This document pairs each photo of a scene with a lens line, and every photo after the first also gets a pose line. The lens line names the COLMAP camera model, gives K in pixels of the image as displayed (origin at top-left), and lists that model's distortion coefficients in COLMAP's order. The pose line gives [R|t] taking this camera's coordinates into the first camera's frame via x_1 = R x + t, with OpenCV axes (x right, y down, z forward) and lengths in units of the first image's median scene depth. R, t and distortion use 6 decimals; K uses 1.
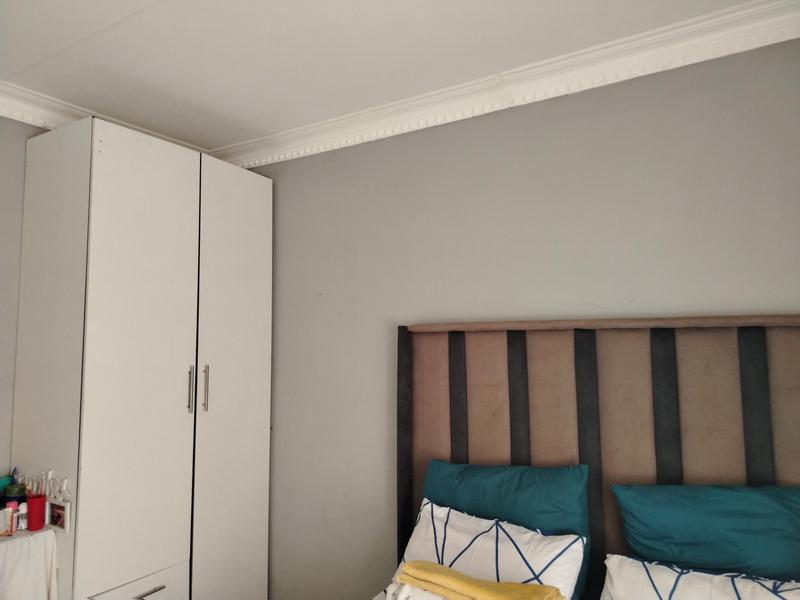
lens RADIAL K [[562.4, 0, 400.0], [0, 562.4, 300.0], [0, 0, 1]] dist [-0.002100, -0.001703]
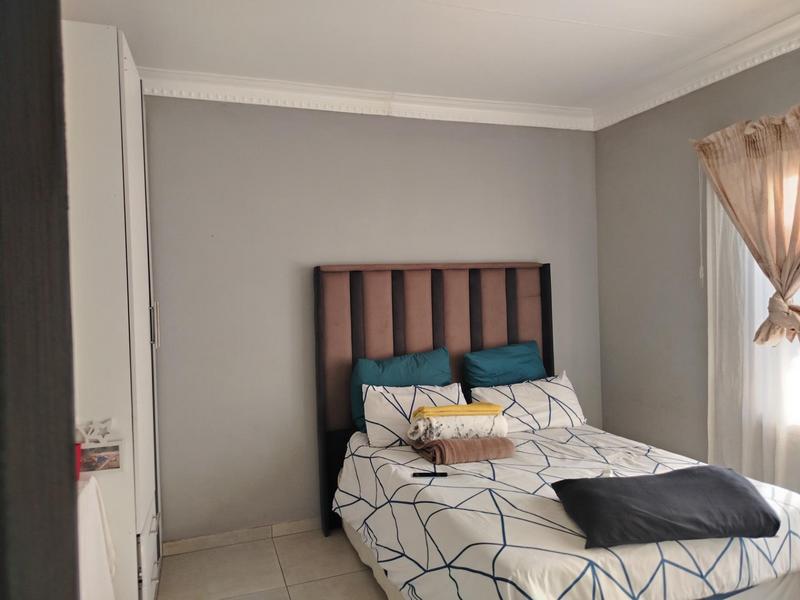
lens RADIAL K [[559.3, 0, 400.0], [0, 559.3, 300.0], [0, 0, 1]] dist [0.094828, -0.001281]
pose [[0.615443, -0.037057, 0.787310, -1.102001], [-0.037424, 0.996394, 0.076153, 0.021133], [-0.787292, -0.076332, 0.611837, 0.058145]]
